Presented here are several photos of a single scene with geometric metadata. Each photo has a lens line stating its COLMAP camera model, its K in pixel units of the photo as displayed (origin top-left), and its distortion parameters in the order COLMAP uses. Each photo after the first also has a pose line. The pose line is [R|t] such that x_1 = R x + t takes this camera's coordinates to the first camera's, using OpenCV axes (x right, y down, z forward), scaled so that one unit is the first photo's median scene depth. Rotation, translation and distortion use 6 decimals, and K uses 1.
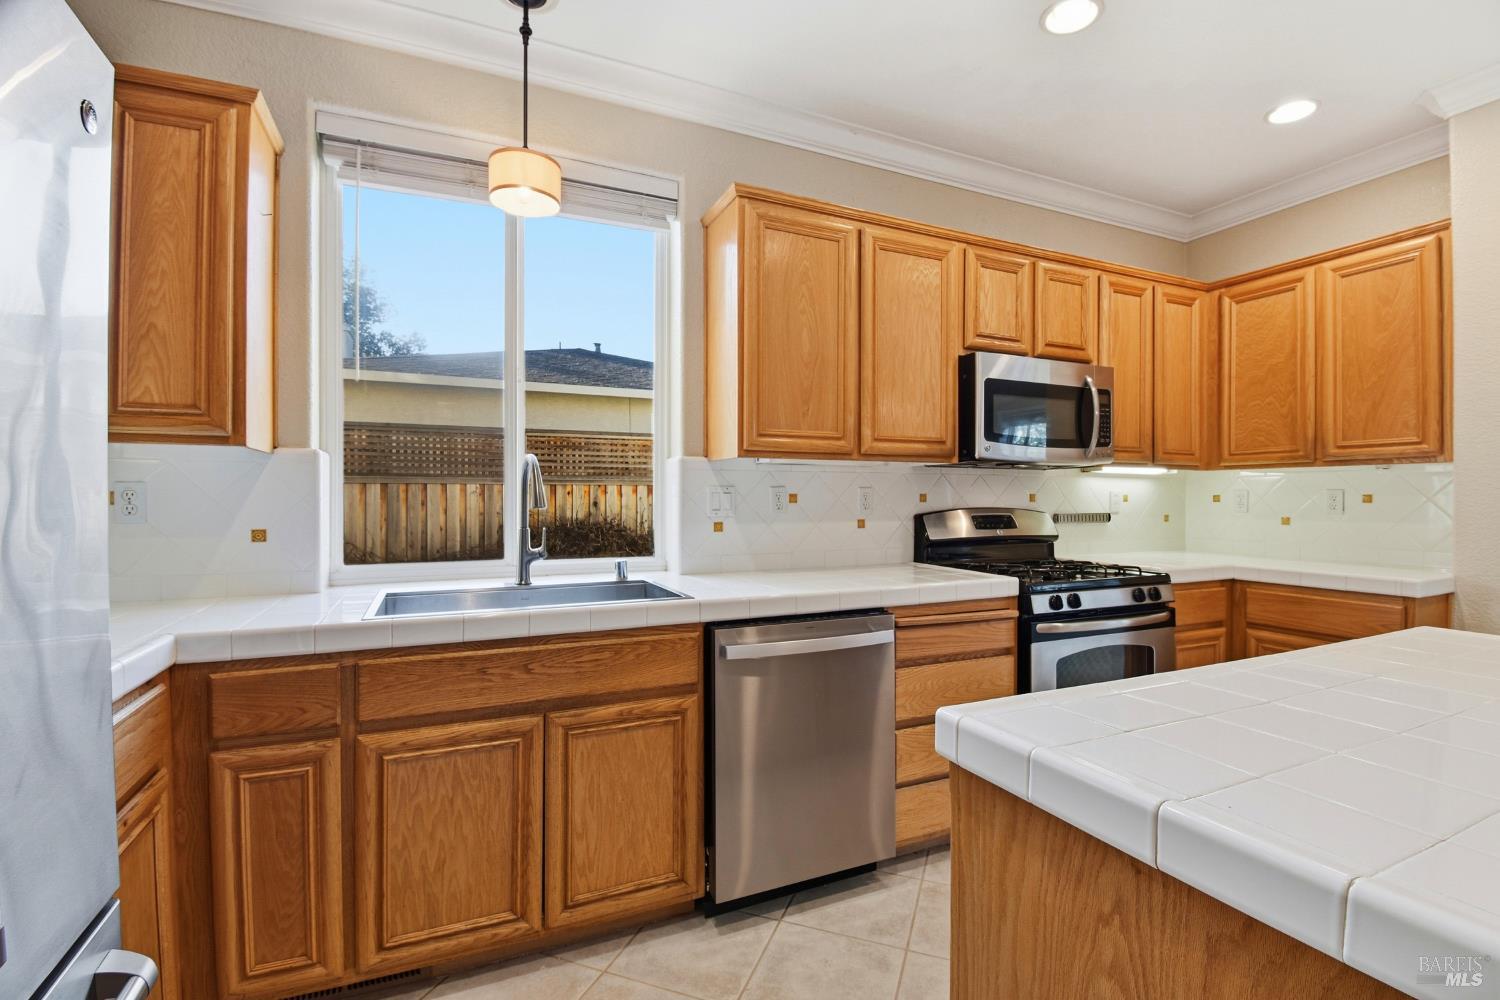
lens RADIAL K [[671.2, 0, 748.0], [0, 671.2, 500.6], [0, 0, 1]] dist [0.006961, -0.009546]
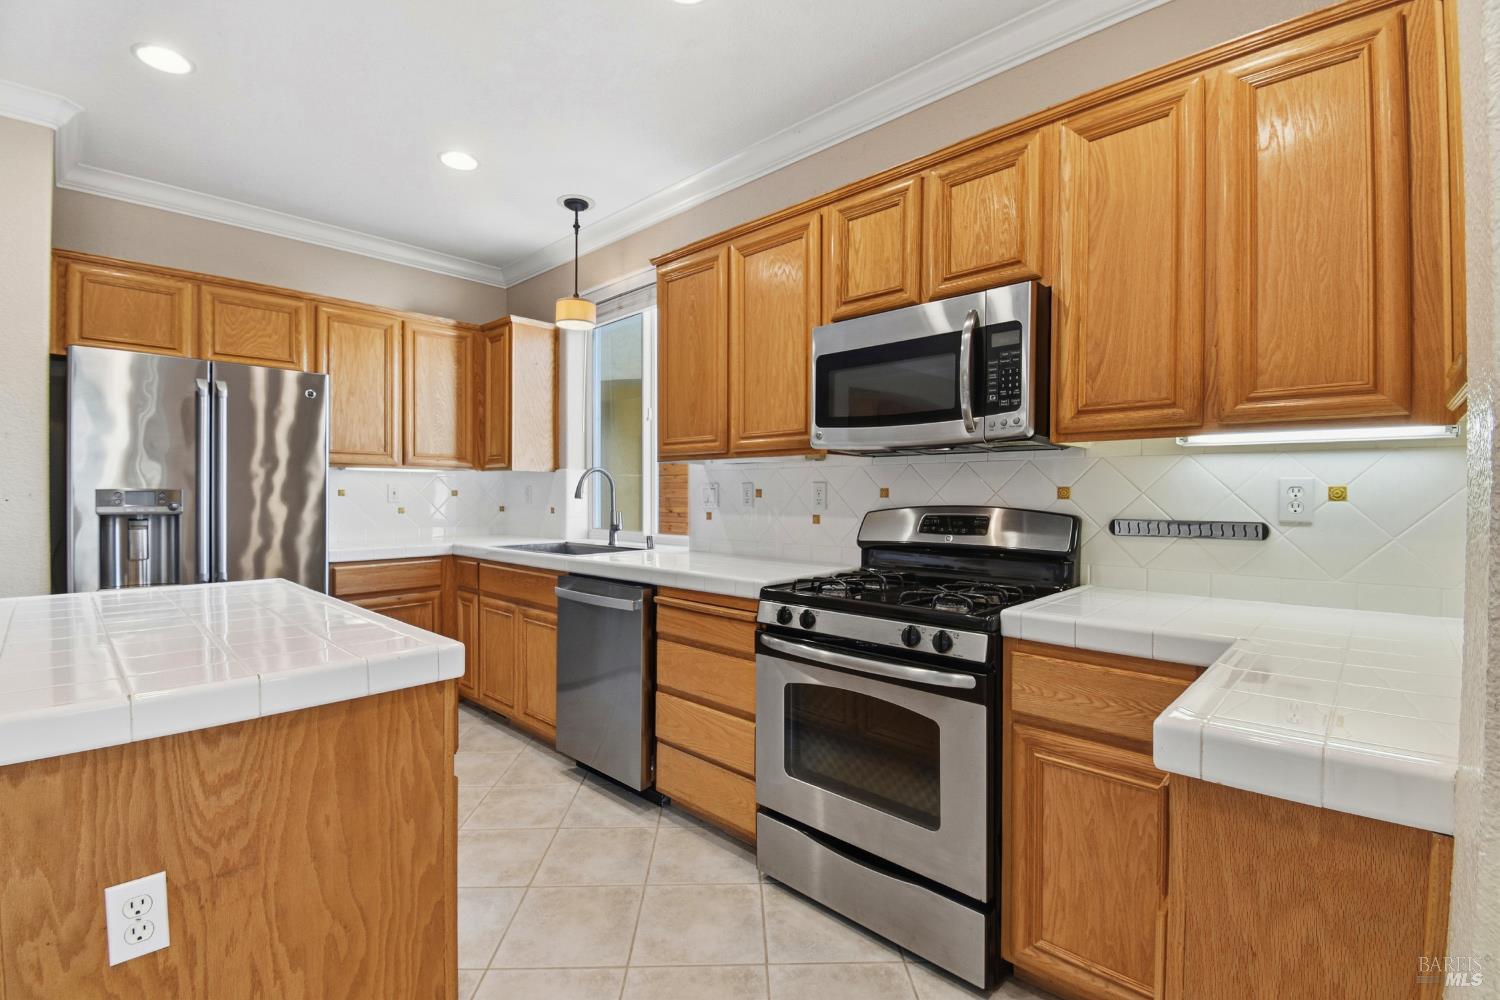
lens RADIAL K [[671.2, 0, 751.5], [0, 671.2, 494.5], [0, 0, 1]] dist [0.006961, -0.009546]
pose [[0.378374, 0.002472, -0.925650, 1.125751], [-0.003510, 0.999993, 0.001236, -0.002368], [0.925646, 0.002781, 0.378380, 0.584523]]
